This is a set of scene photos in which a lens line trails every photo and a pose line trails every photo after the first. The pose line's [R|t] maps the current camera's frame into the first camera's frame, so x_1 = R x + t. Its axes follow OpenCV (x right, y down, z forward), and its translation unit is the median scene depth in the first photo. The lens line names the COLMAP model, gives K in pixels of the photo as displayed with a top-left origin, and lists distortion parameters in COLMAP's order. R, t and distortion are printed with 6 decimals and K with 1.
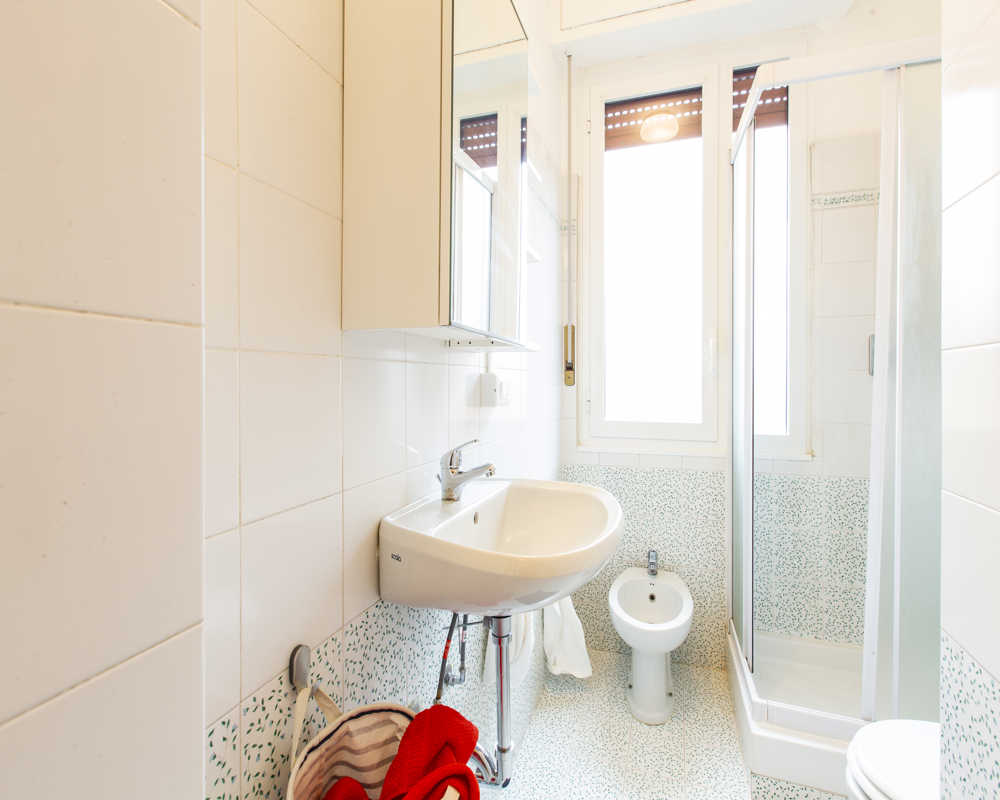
lens RADIAL K [[463.0, 0, 510.1], [0, 463.0, 387.7], [0, 0, 1]] dist [-0.002970, 0.000228]
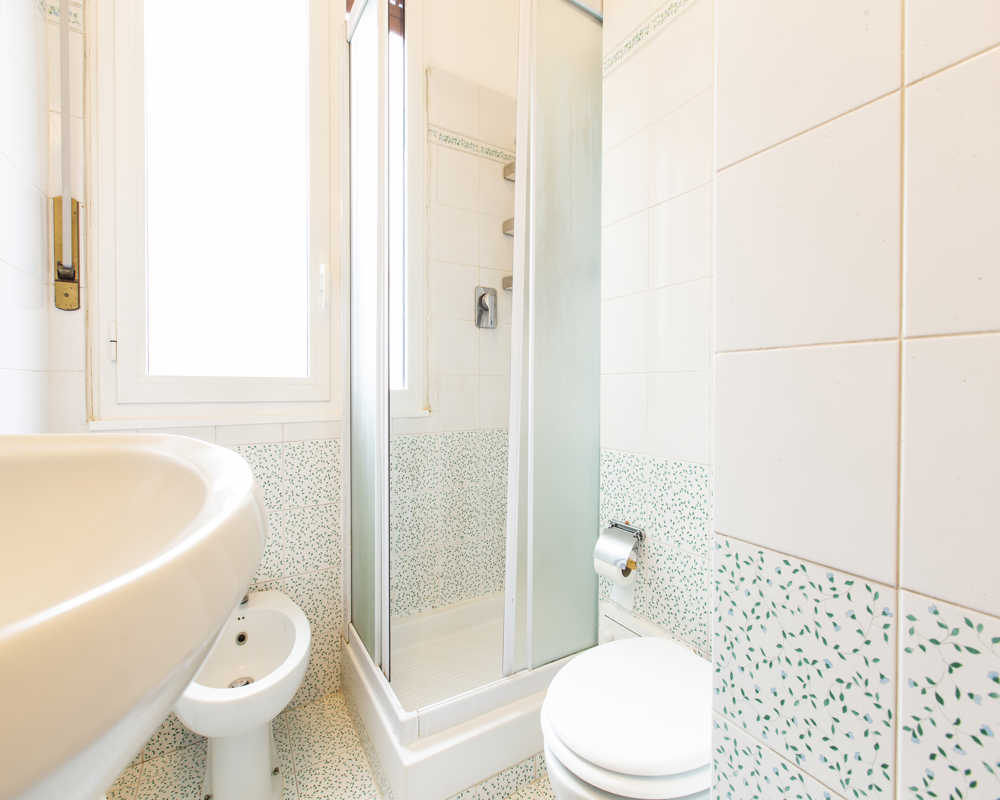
lens RADIAL K [[463.0, 0, 510.1], [0, 463.0, 387.7], [0, 0, 1]] dist [-0.002970, 0.000228]
pose [[0.633925, -0.006018, 0.773371, 0.042345], [0.010925, 0.999940, -0.001175, 0.101536], [-0.773317, 0.009194, 0.633953, 0.285363]]
